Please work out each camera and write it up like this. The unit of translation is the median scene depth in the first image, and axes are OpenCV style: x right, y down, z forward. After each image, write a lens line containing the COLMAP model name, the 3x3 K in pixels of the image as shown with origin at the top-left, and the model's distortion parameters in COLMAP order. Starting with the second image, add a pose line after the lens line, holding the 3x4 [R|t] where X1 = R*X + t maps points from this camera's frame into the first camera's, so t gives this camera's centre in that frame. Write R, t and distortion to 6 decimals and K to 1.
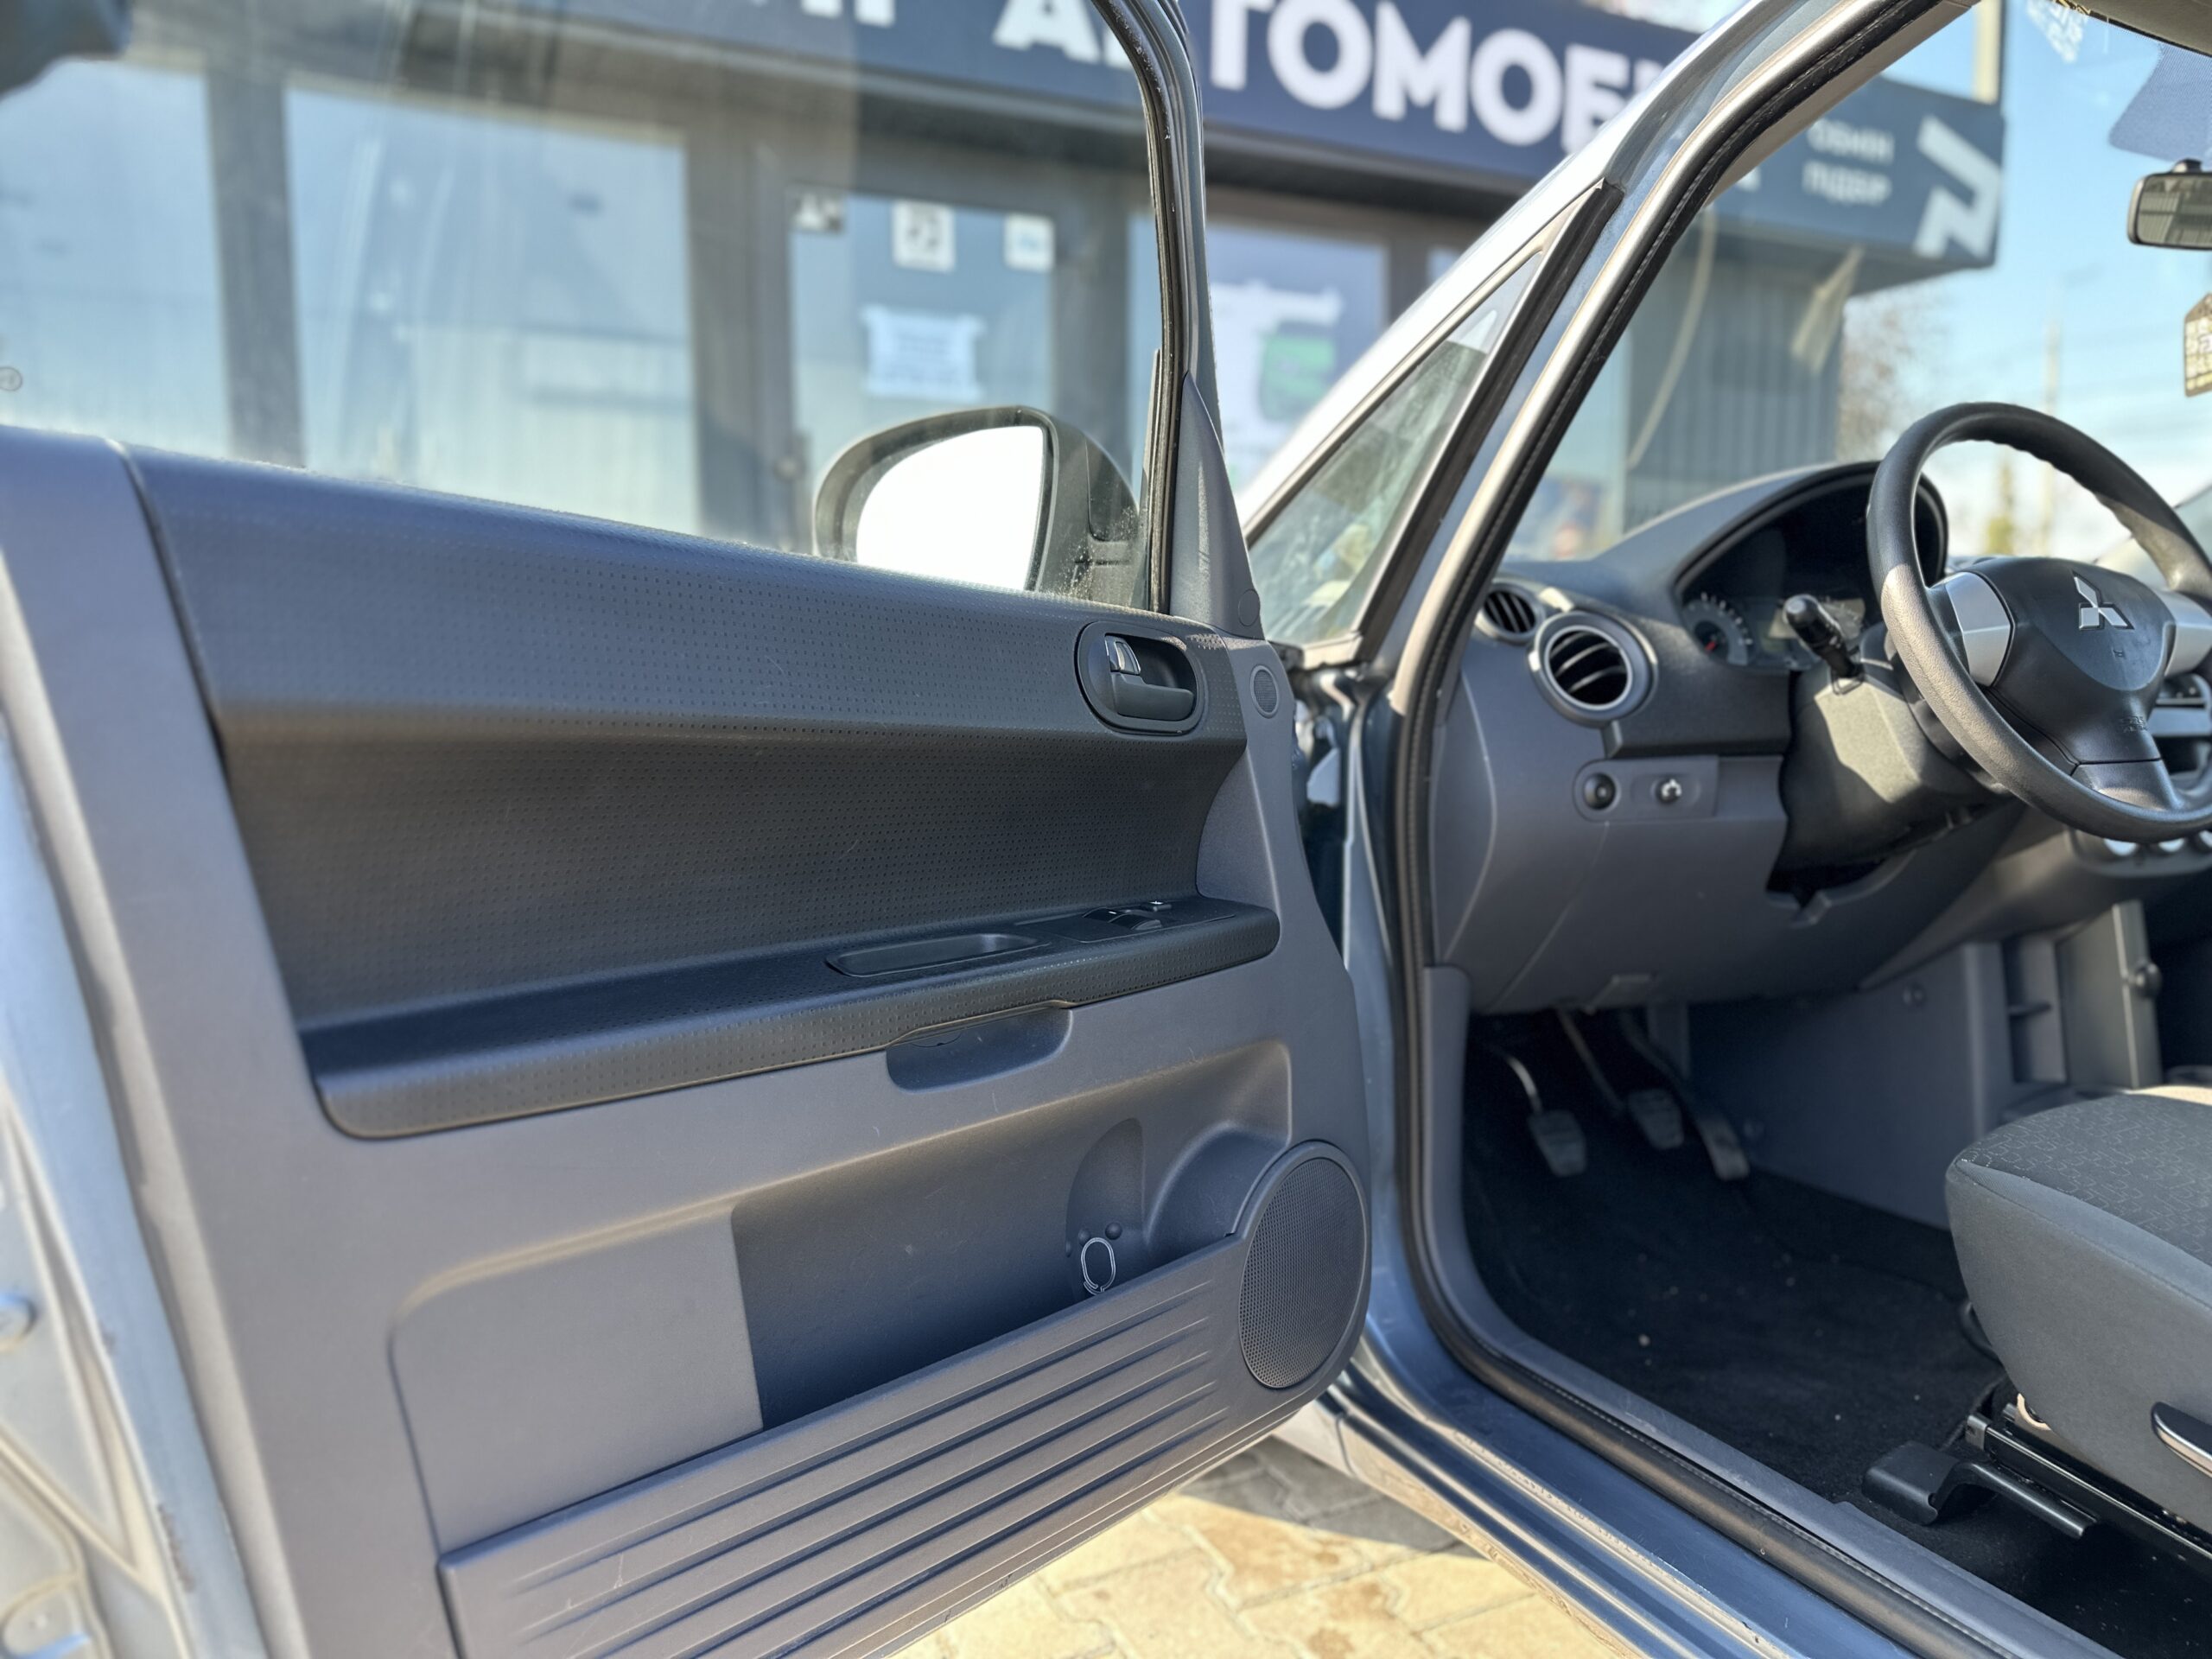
lens RADIAL K [[1593.4, 0, 1109.7], [0, 1593.4, 828.4], [0, 0, 1]] dist [-0.000058, -0.001219]
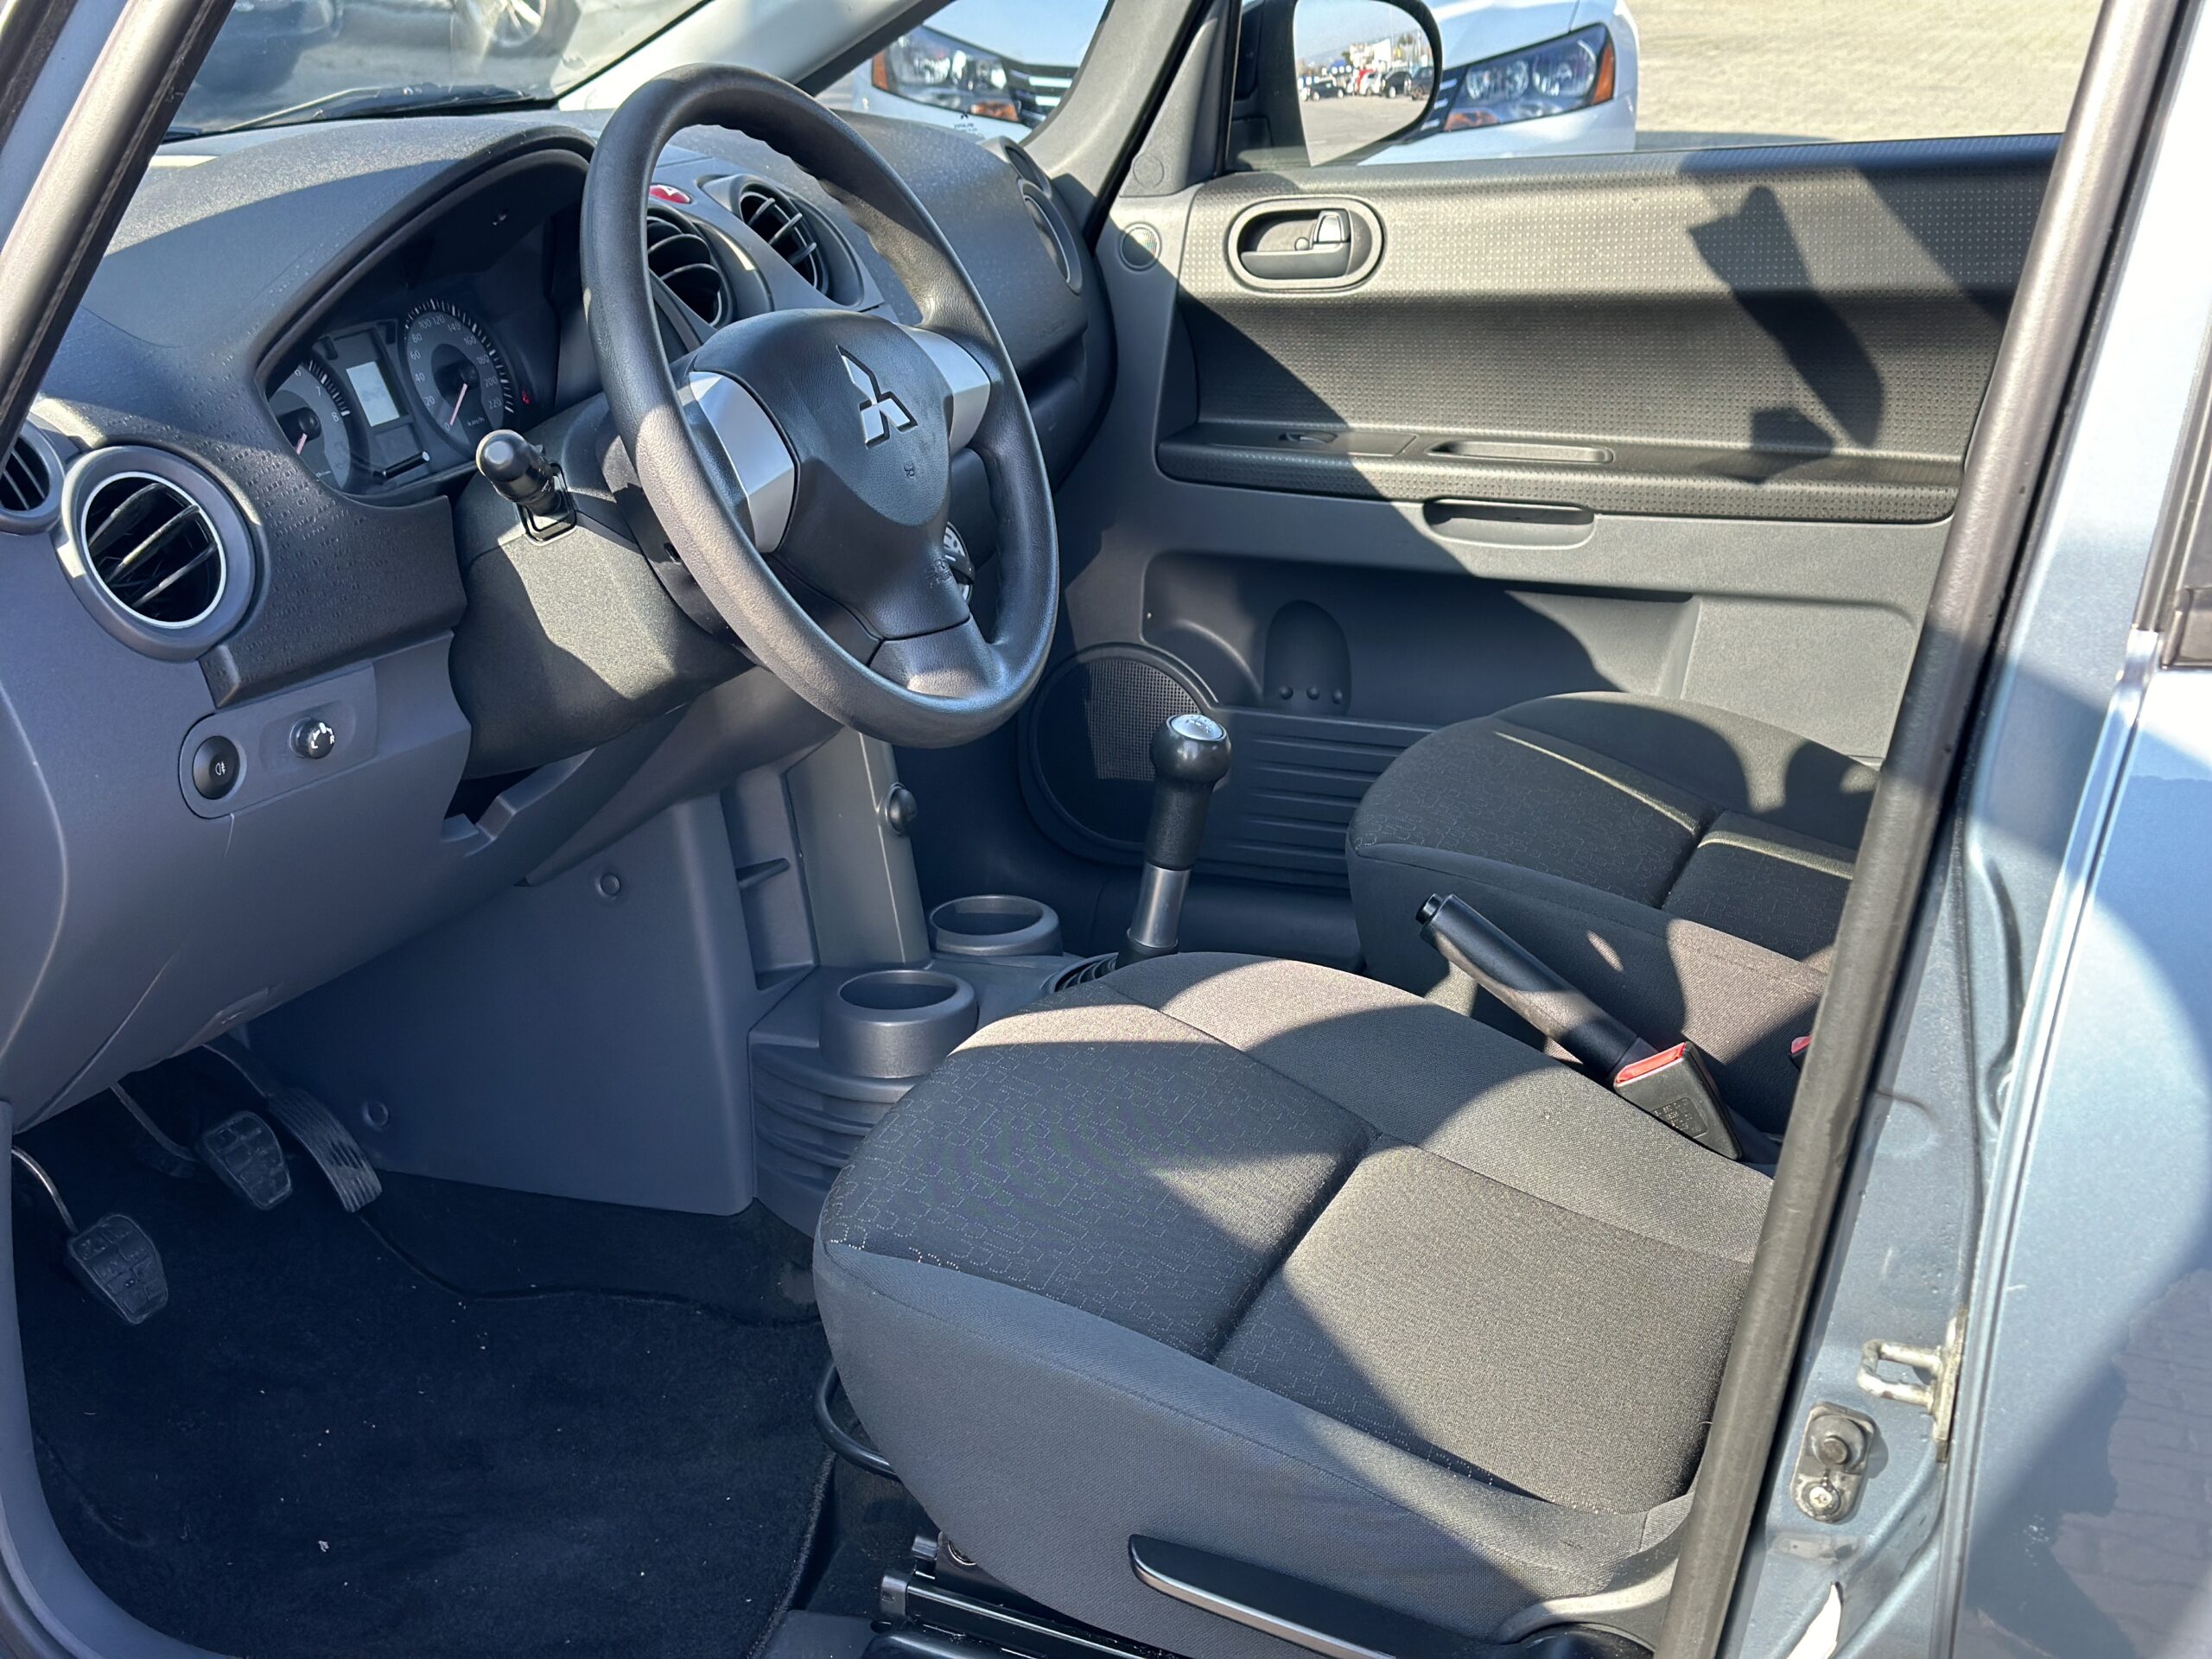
lens RADIAL K [[3114.0, 0, 1092.7], [0, 3114.0, 825.4], [0, 0, 1]] dist [0.110398, 0.000000]
pose [[0.732458, -0.209313, 0.647838, -0.210043], [0.077511, 0.971017, 0.226094, -0.236584], [-0.676386, -0.115389, 0.727453, -0.068513]]
